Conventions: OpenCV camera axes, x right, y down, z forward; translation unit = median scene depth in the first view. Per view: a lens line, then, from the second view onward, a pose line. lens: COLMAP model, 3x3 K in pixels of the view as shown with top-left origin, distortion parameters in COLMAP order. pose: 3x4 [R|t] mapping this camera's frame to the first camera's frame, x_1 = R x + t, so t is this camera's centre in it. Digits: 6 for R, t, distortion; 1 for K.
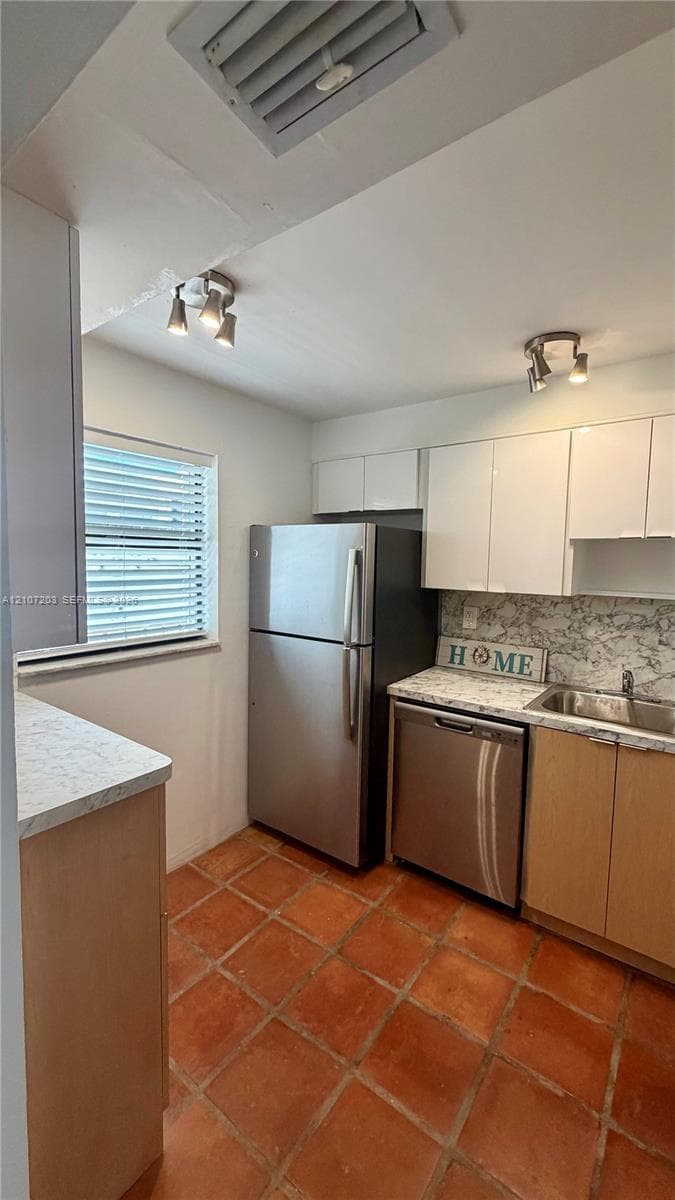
lens RADIAL K [[478.8, 0, 330.8], [0, 478.8, 595.7], [0, 0, 1]] dist [0.000313, -0.000150]
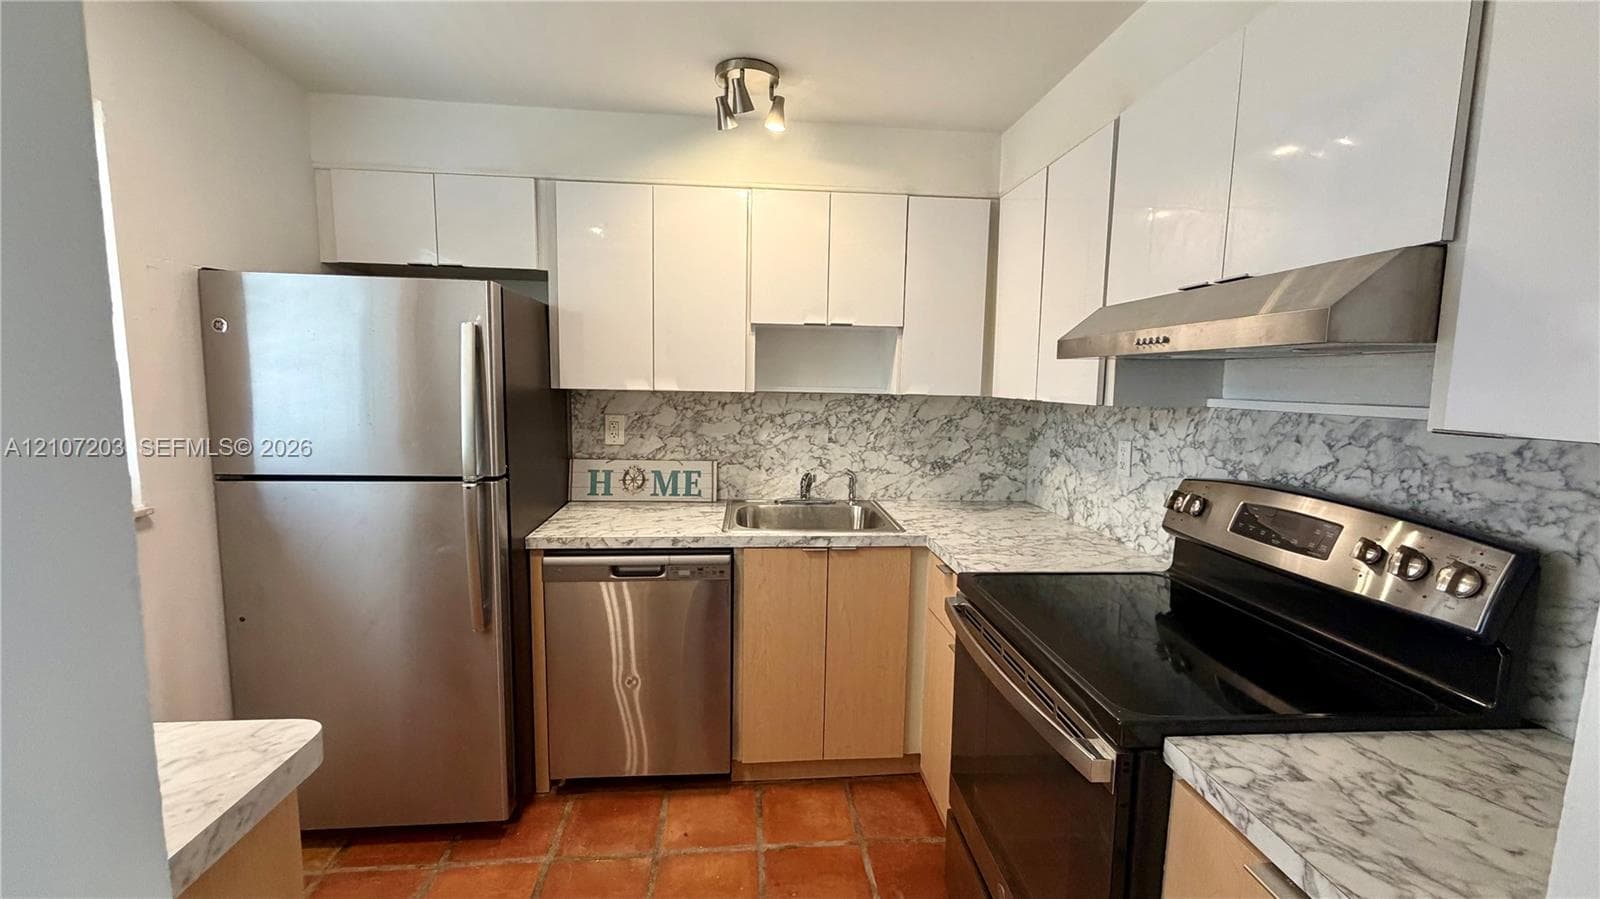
lens RADIAL K [[638.5, 0, 798.8], [0, 638.5, 449.6], [0, 0, 1]] dist [0.000313, -0.000150]
pose [[0.742086, -0.079979, 0.665516, -0.188521], [0.044521, 0.996545, 0.070118, 0.025011], [-0.668825, -0.022404, 0.743082, 0.105921]]
